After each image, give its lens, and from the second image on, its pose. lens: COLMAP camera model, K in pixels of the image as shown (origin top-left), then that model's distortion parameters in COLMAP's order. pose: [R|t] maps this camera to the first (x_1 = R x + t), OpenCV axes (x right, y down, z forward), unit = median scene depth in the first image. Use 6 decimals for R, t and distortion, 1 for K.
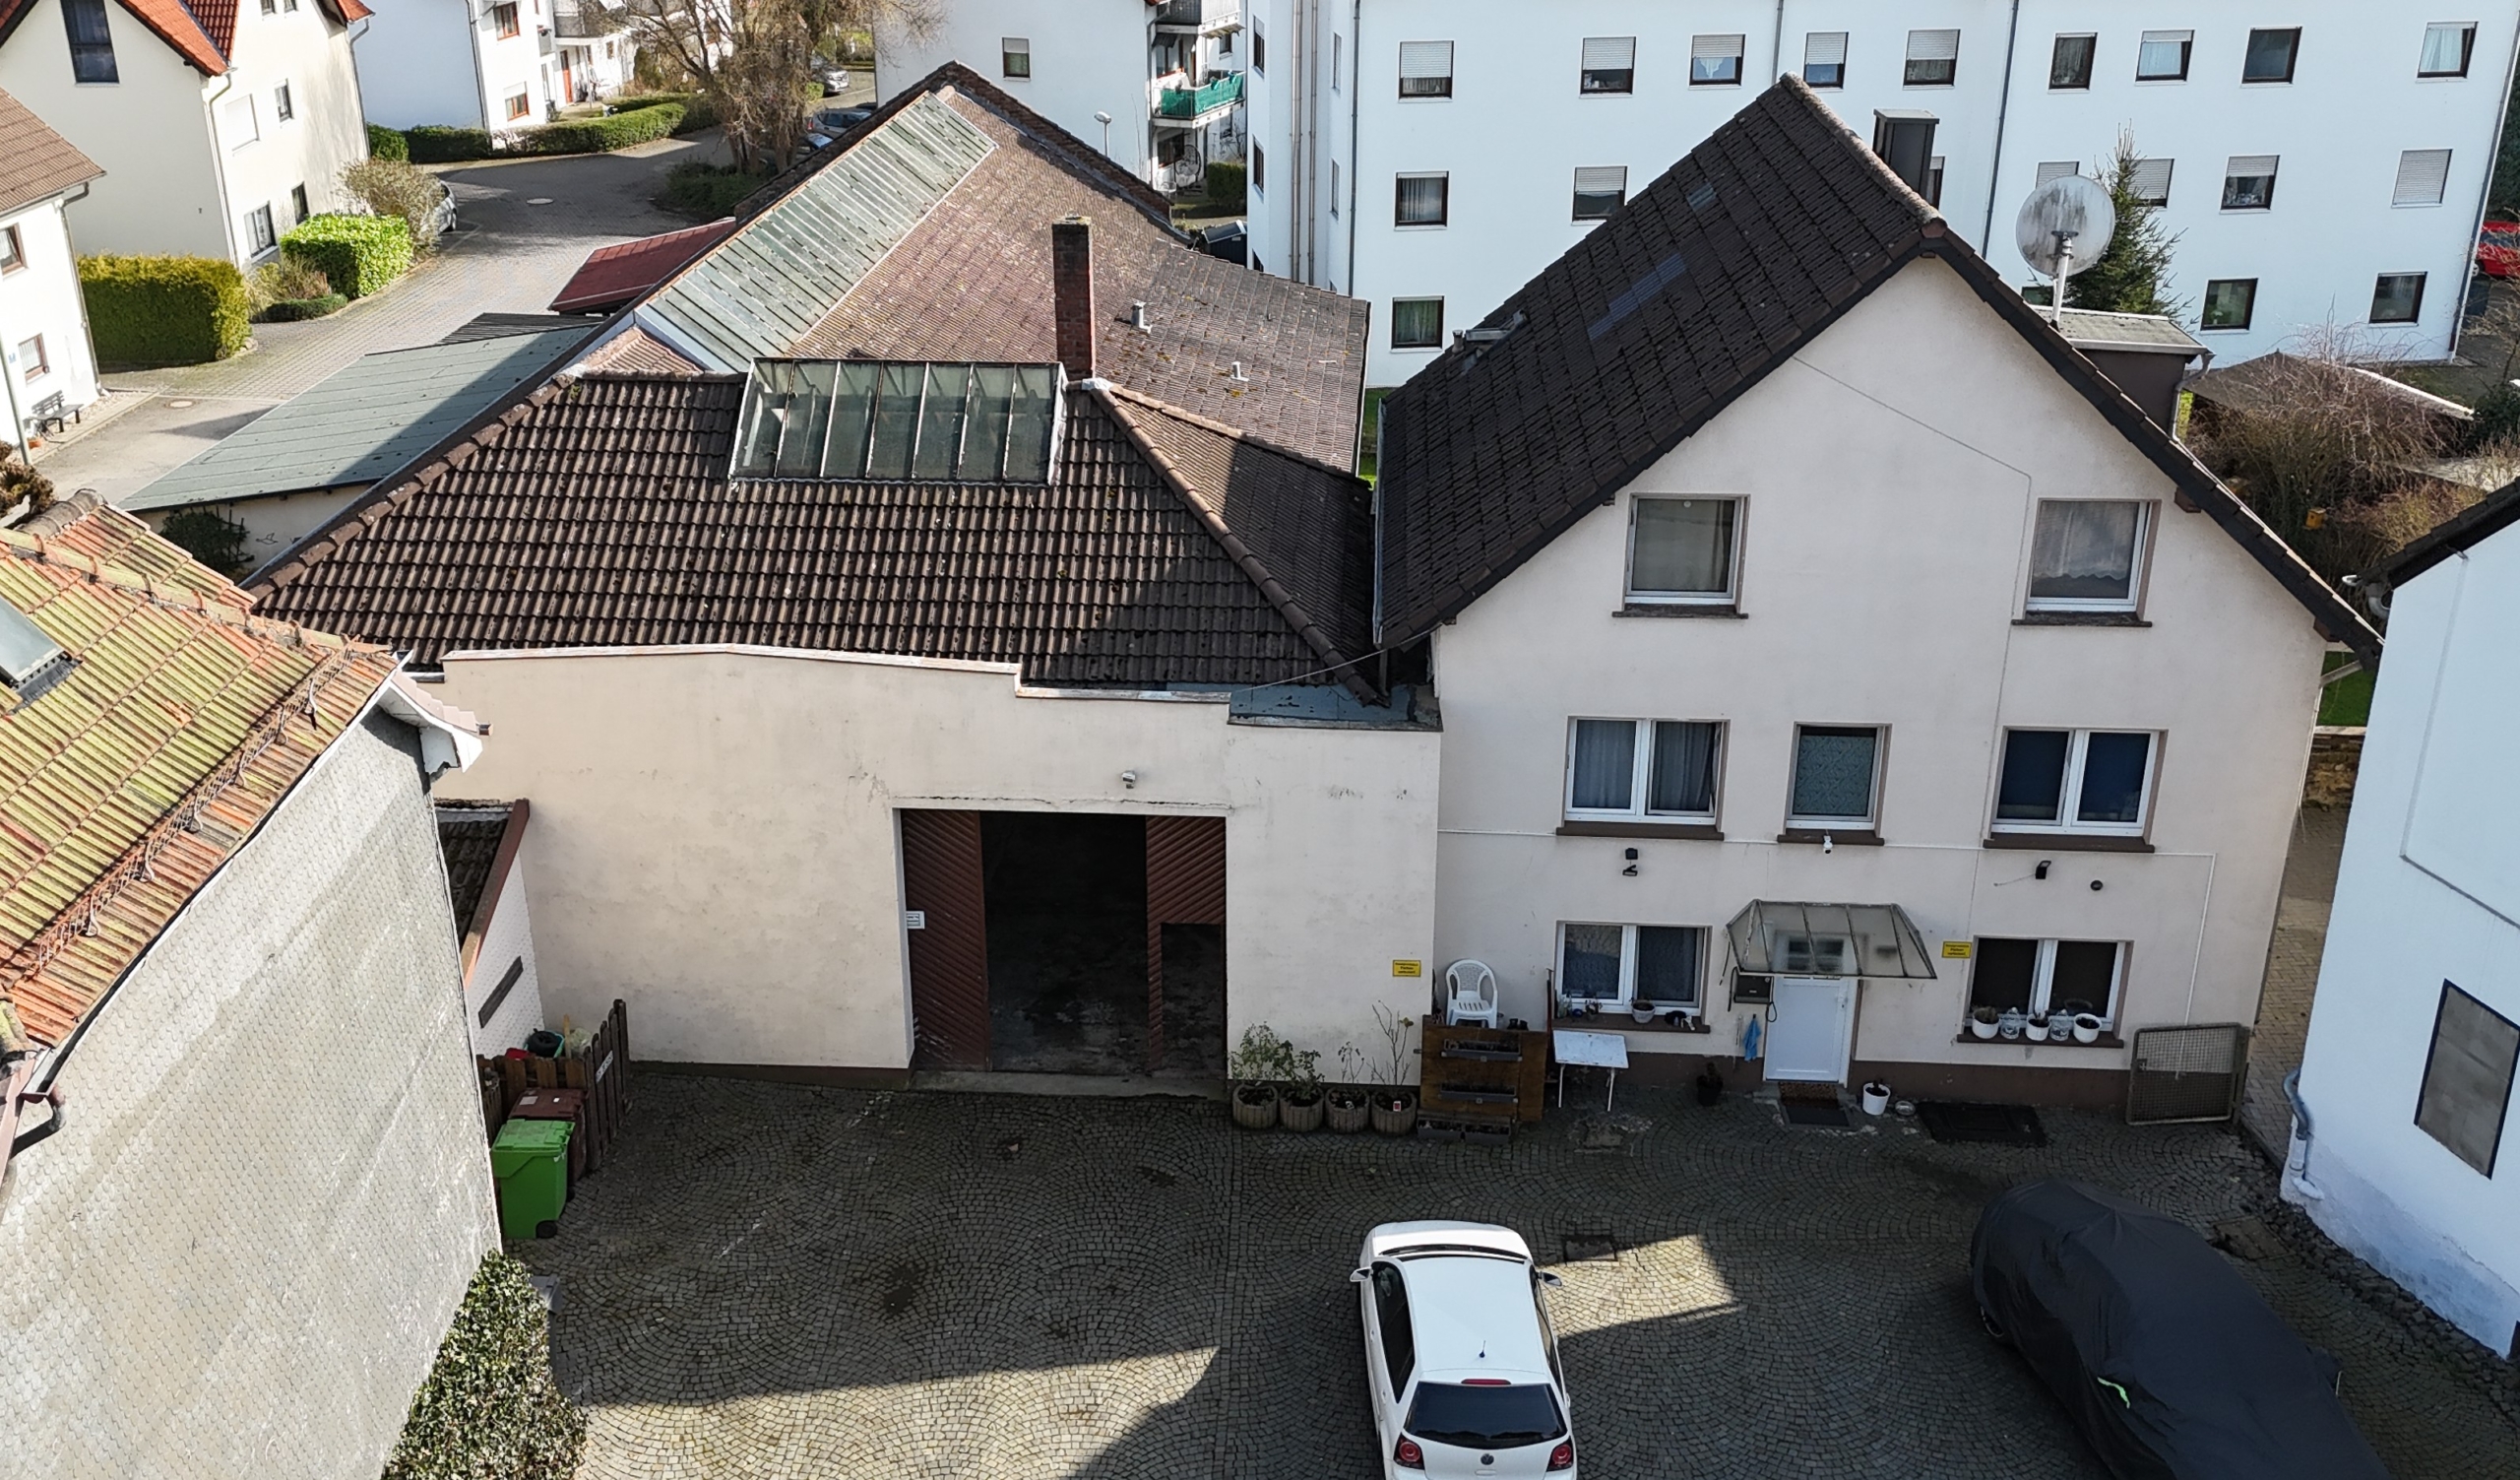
lens RADIAL K [[2335.8, 0, 1249.4], [0, 2335.8, 739.2], [0, 0, 1]] dist [0.046200, 0.000000]
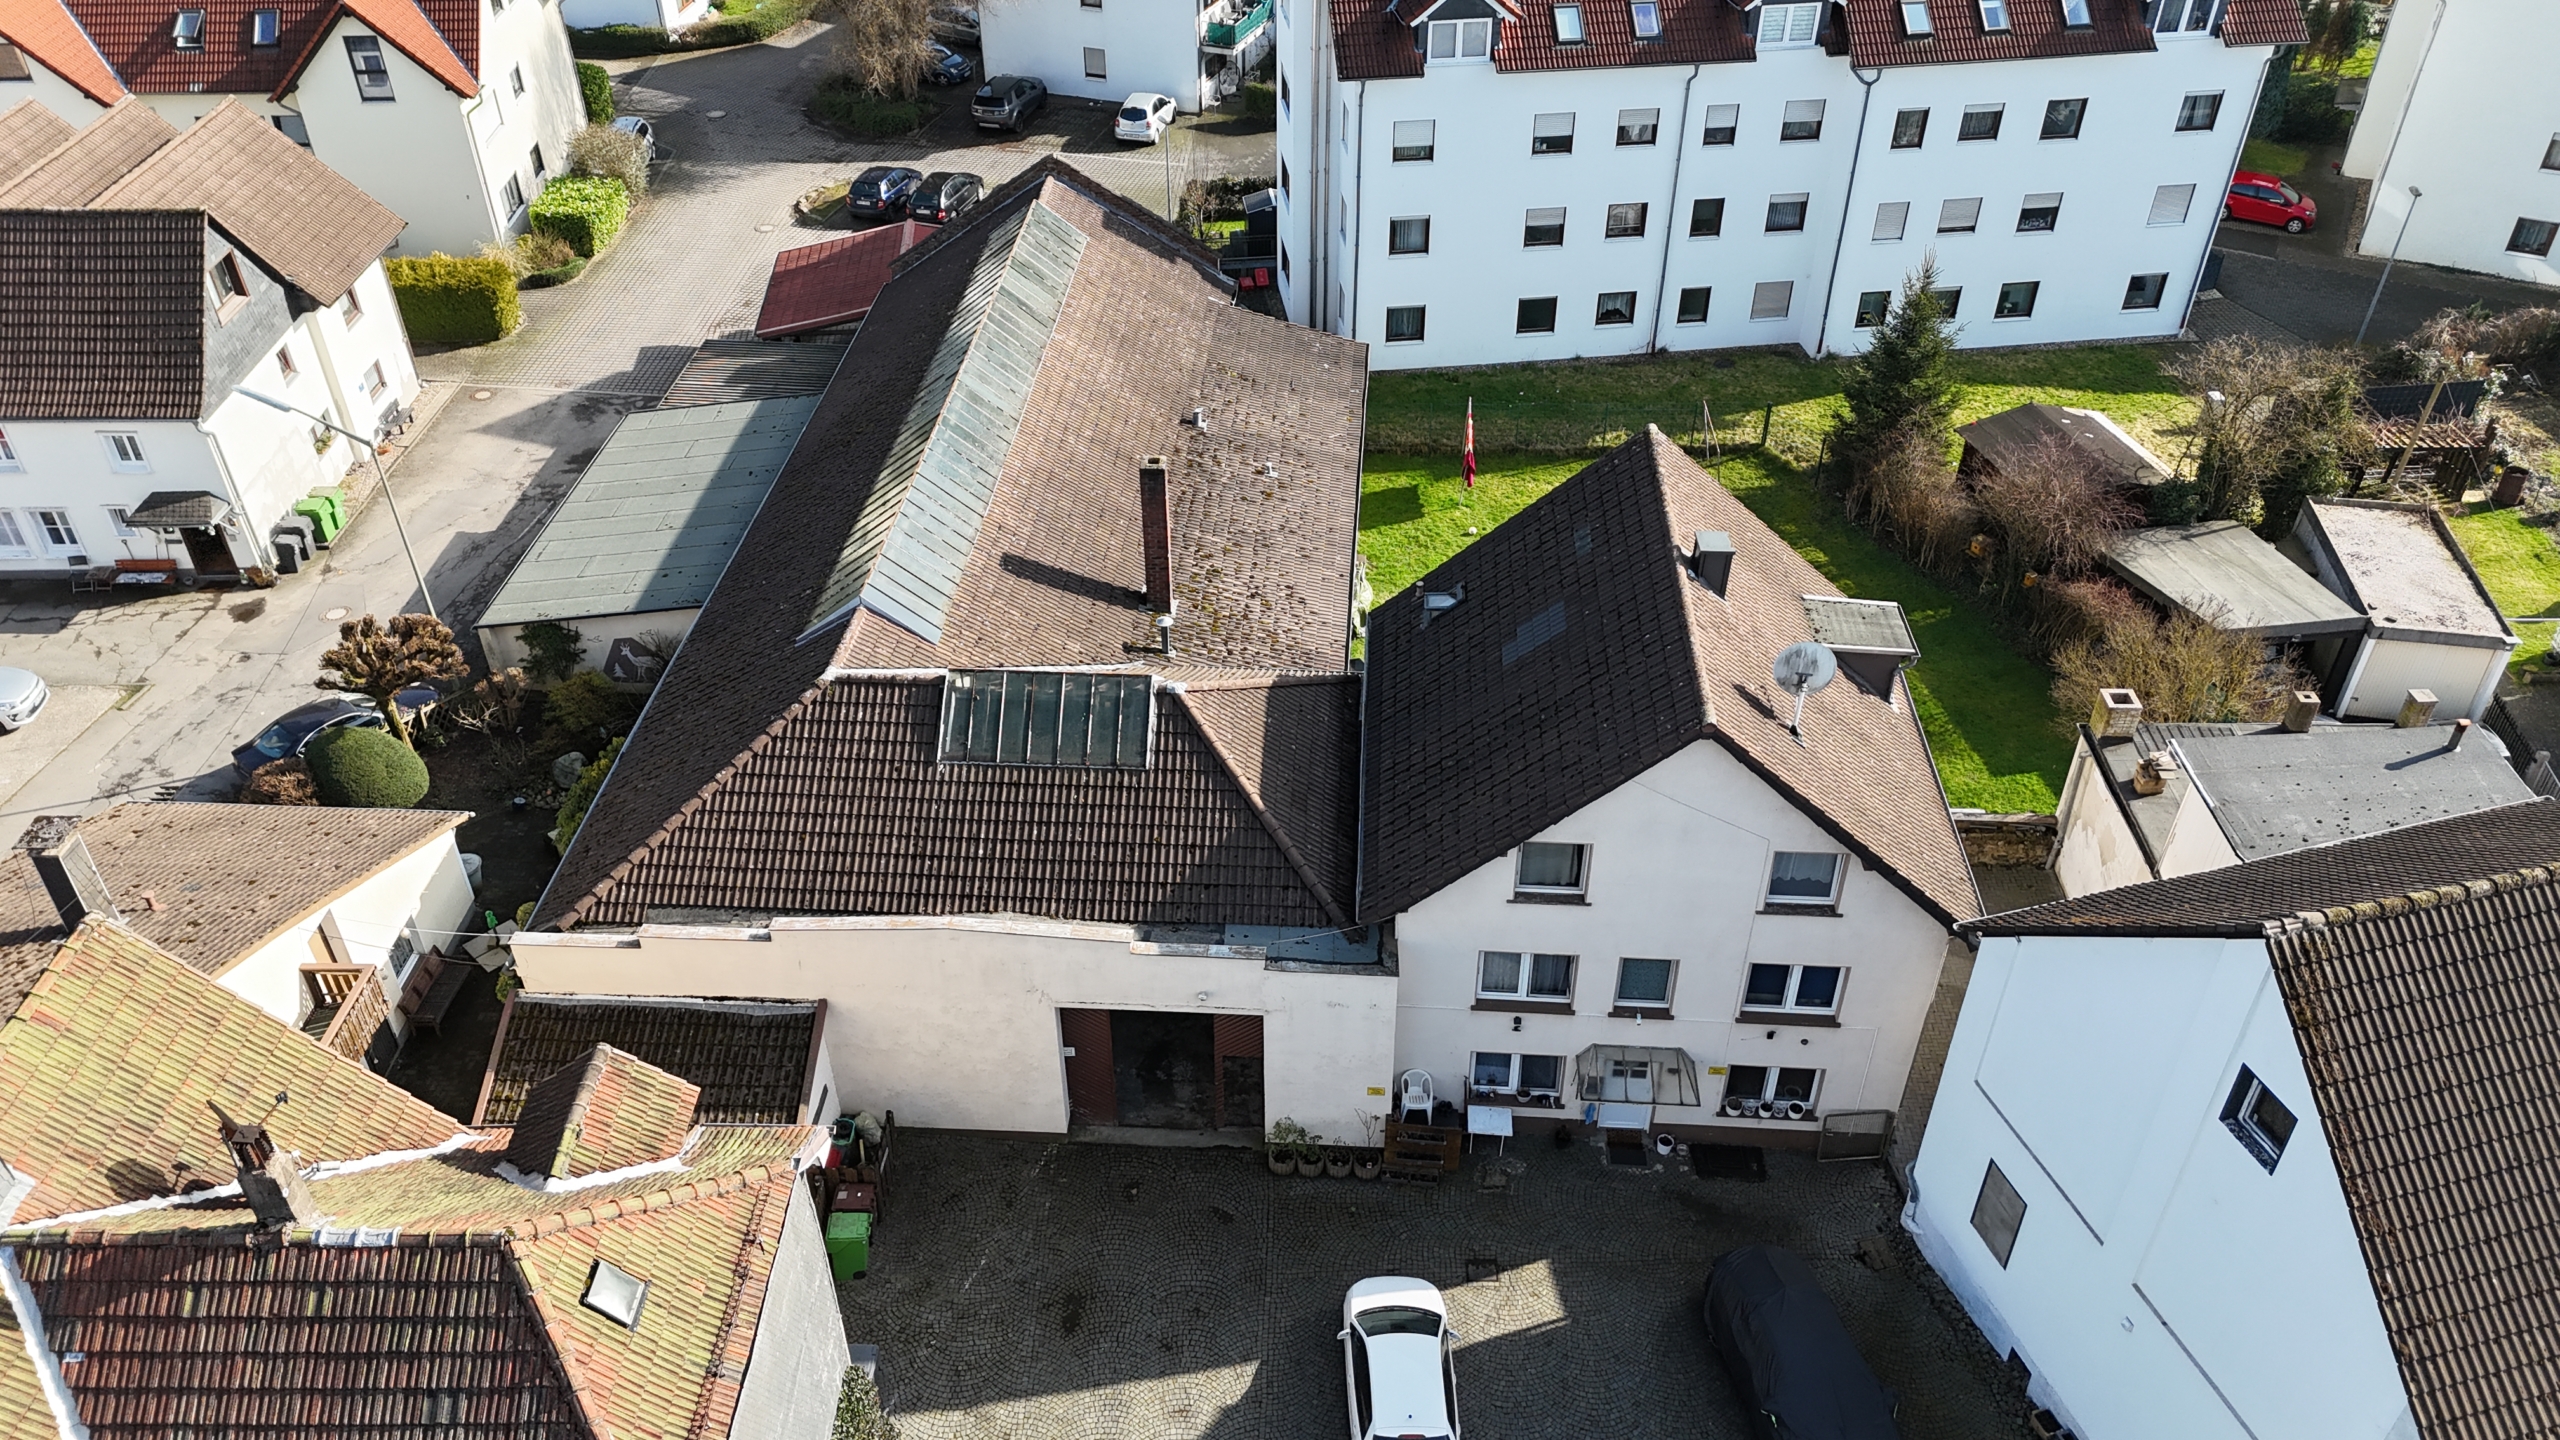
lens RADIAL K [[1888.0, 0, 1292.8], [0, 1888.0, 720.7], [0, 0, 1]] dist [0.043287, 0.008181]
pose [[0.999981, -0.001696, 0.005942, 0.002650], [0.000186, 0.969435, 0.245348, -0.456858], [-0.006176, -0.245342, 0.969417, -0.197792]]
